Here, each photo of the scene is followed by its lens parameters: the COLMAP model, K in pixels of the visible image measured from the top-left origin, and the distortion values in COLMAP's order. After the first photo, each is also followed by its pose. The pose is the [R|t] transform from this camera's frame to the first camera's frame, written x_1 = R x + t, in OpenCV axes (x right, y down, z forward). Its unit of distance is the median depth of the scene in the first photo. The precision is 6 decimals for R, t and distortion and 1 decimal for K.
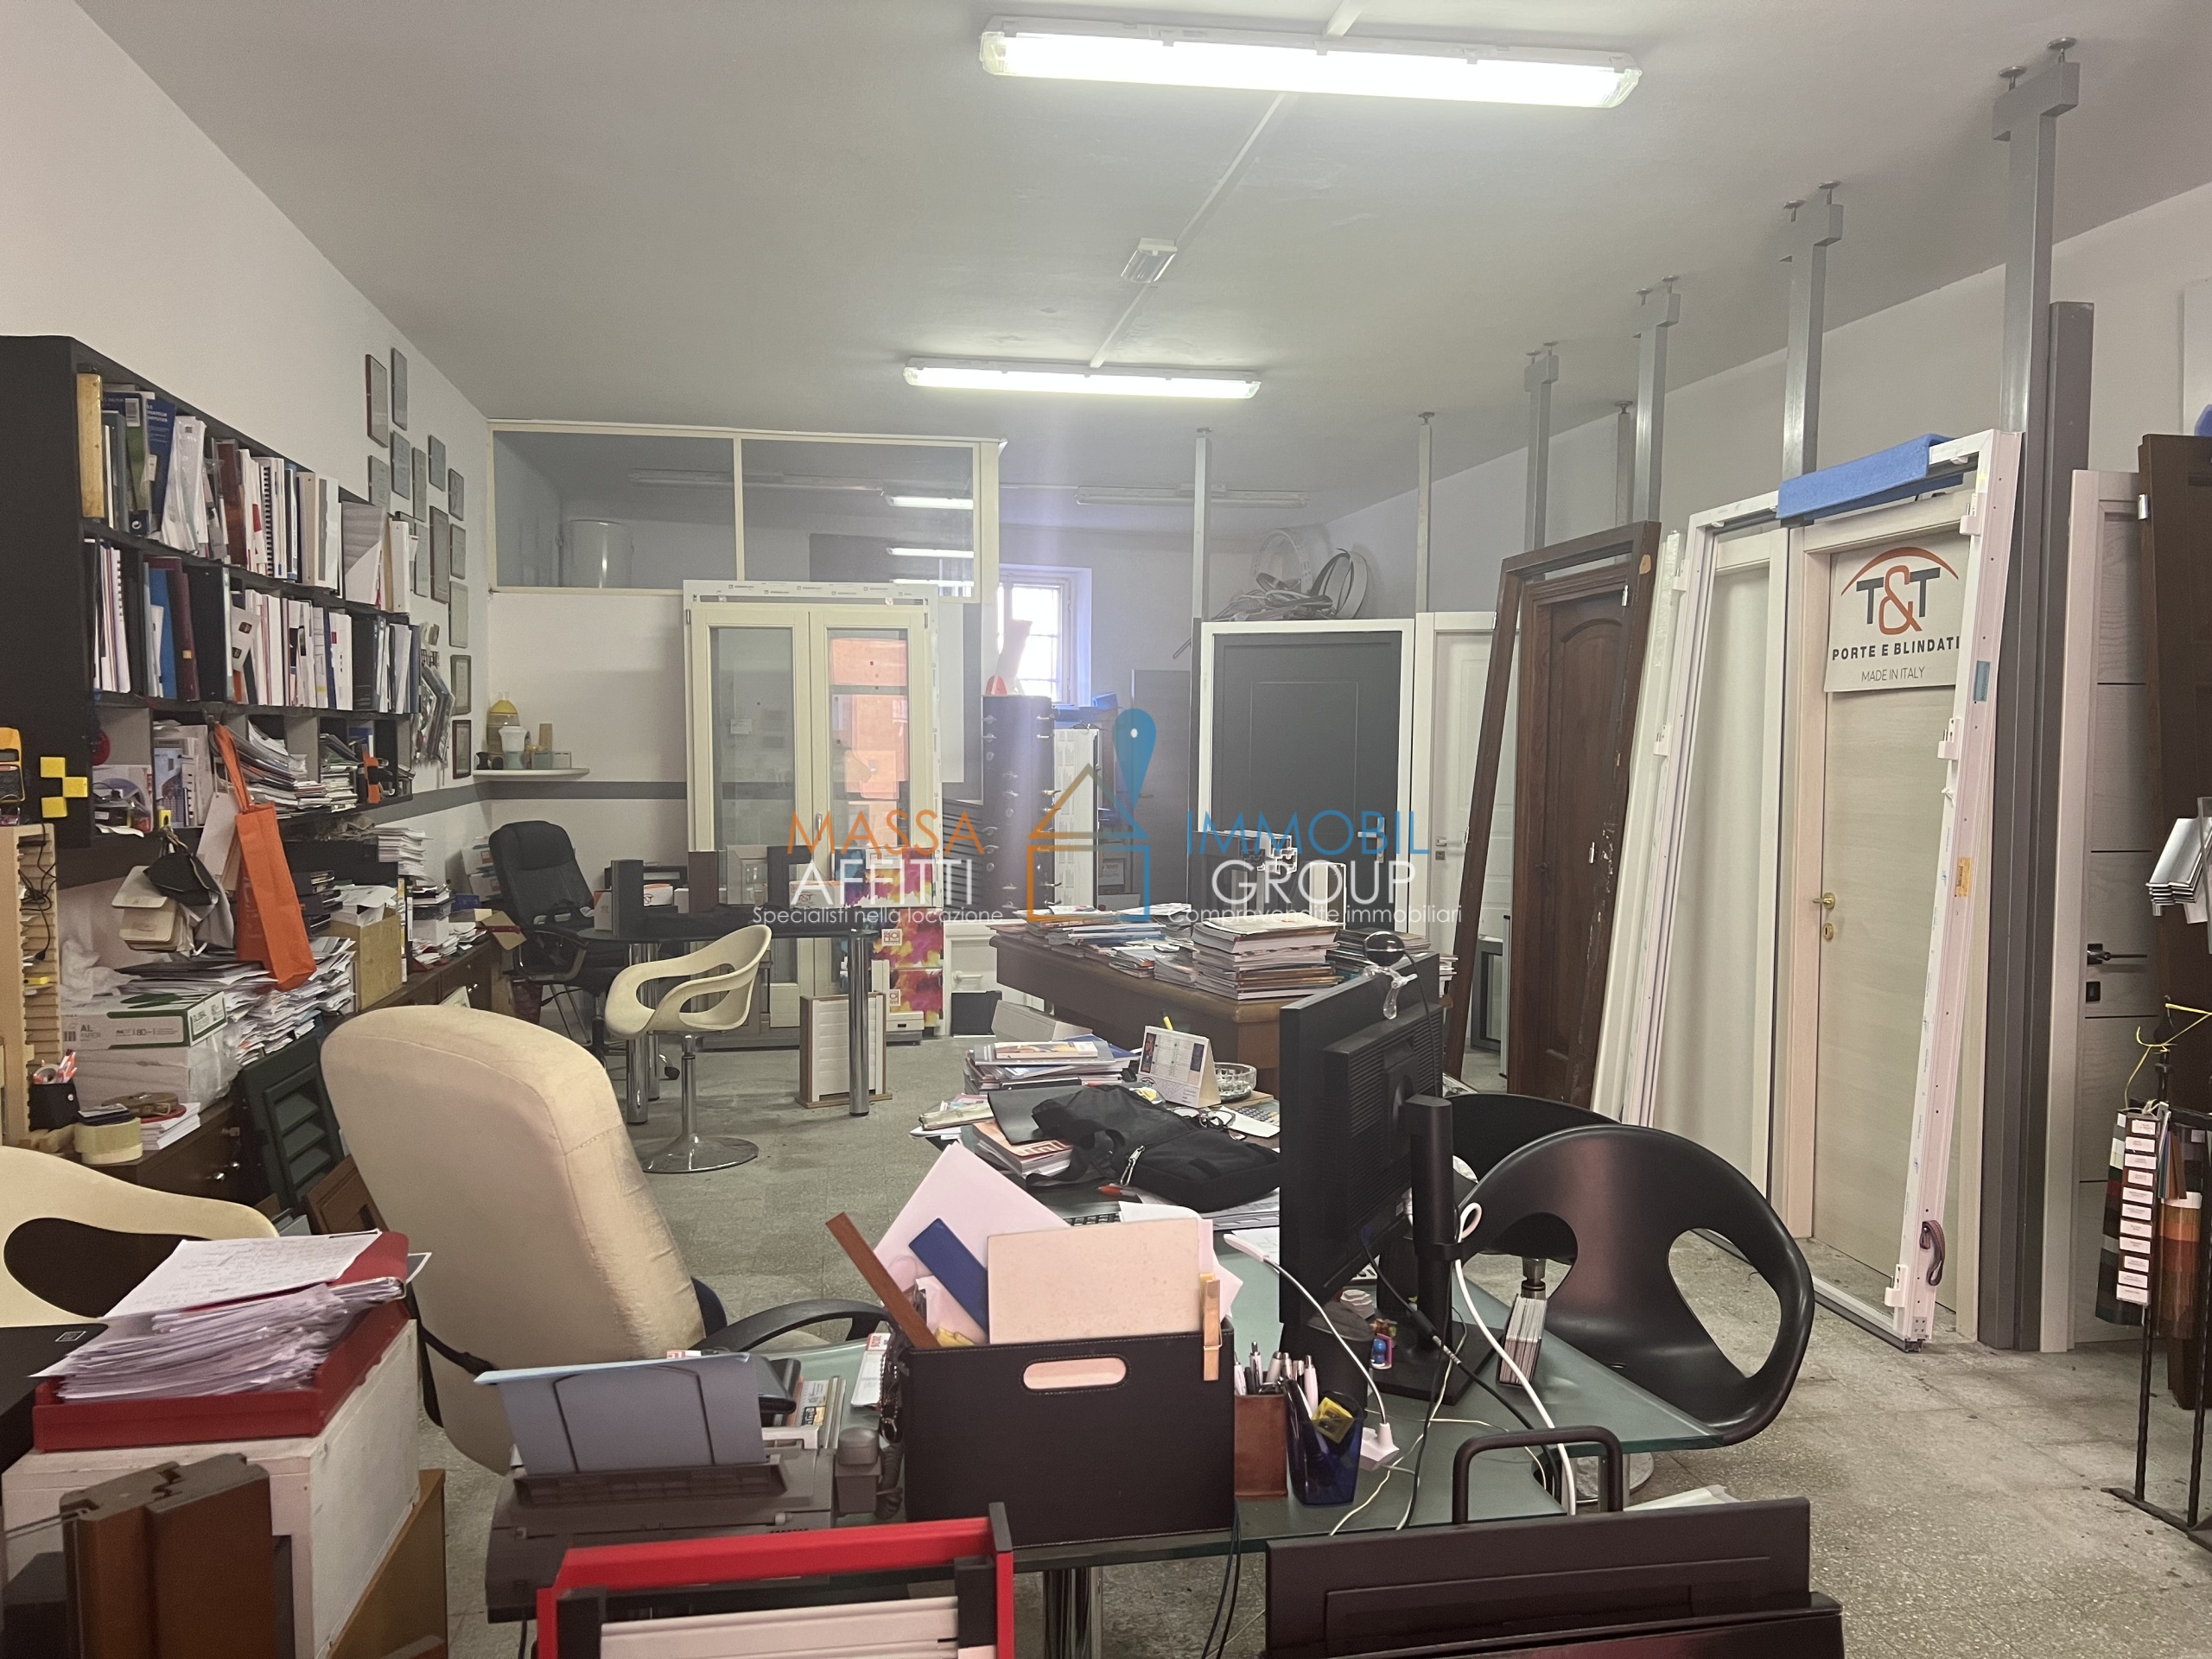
lens RADIAL K [[1685.8, 0, 1110.6], [0, 1685.8, 885.6], [0, 0, 1]] dist [0.089713, -0.094240]
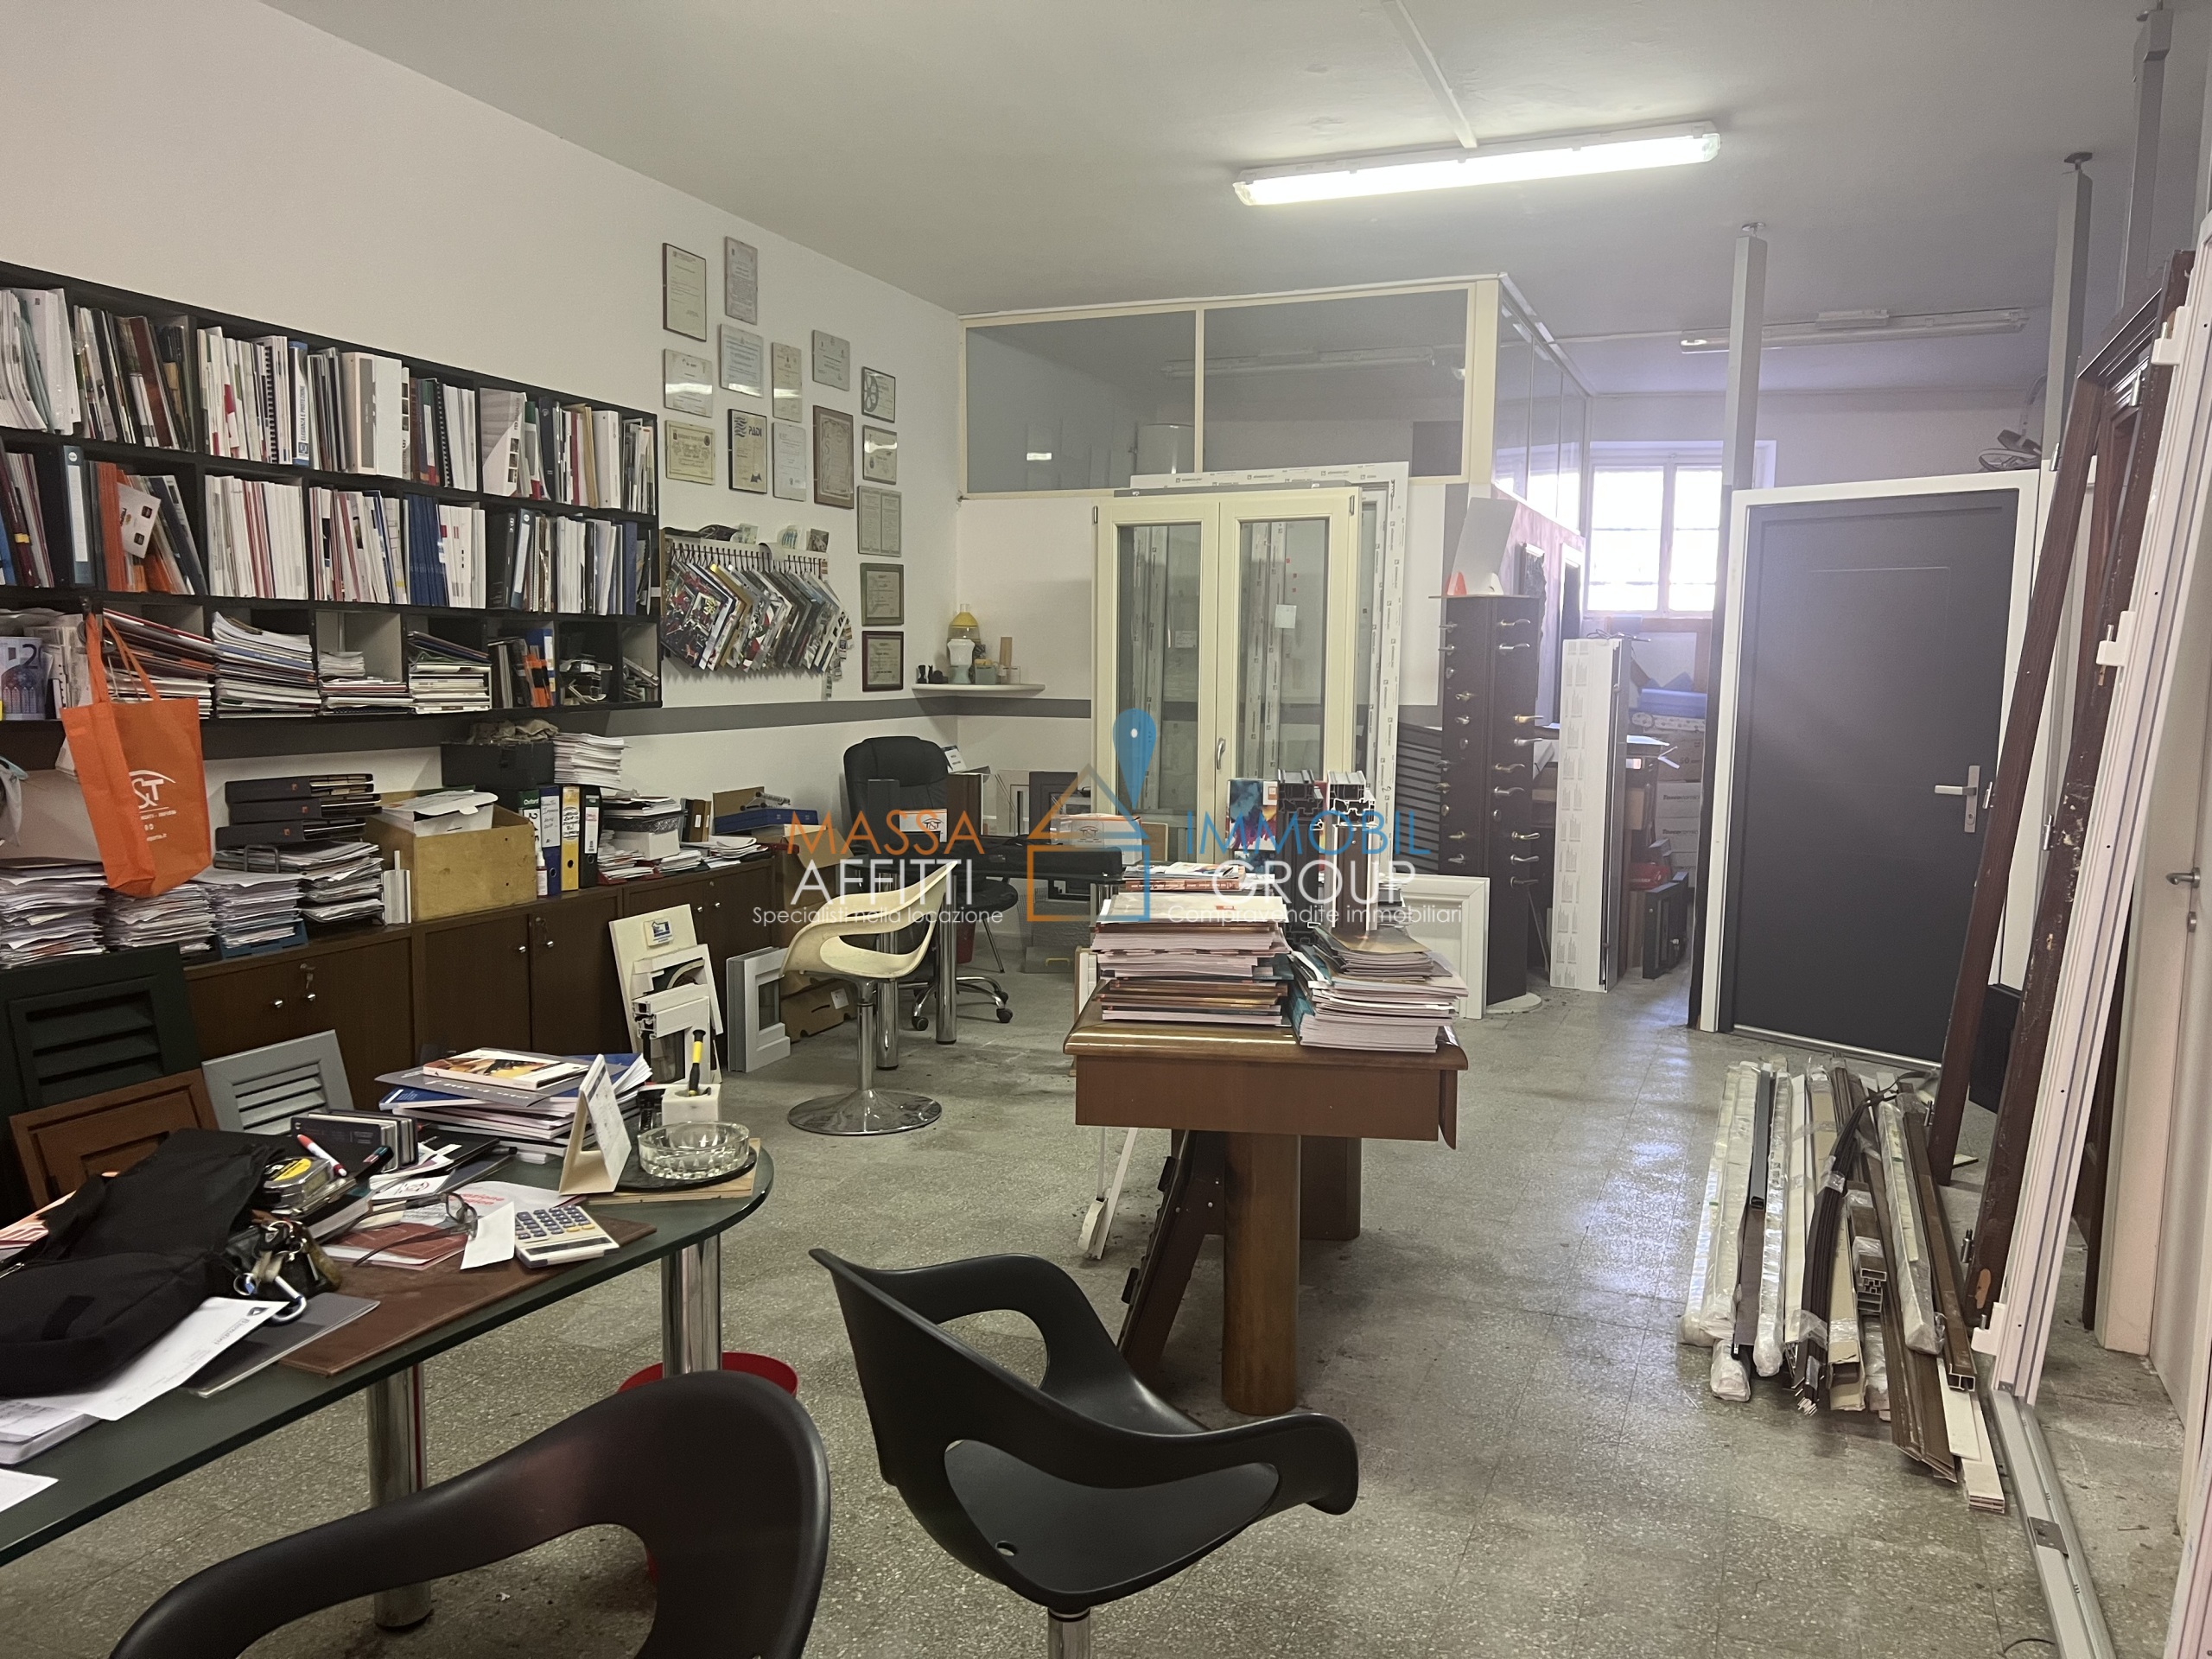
lens RADIAL K [[1685.8, 0, 1110.6], [0, 1685.8, 885.6], [0, 0, 1]] dist [0.089713, -0.094240]
pose [[0.854510, 0.074508, -0.514063, 0.283774], [-0.053168, 0.997007, 0.056126, -0.015953], [0.516707, -0.020629, 0.855914, 0.282936]]
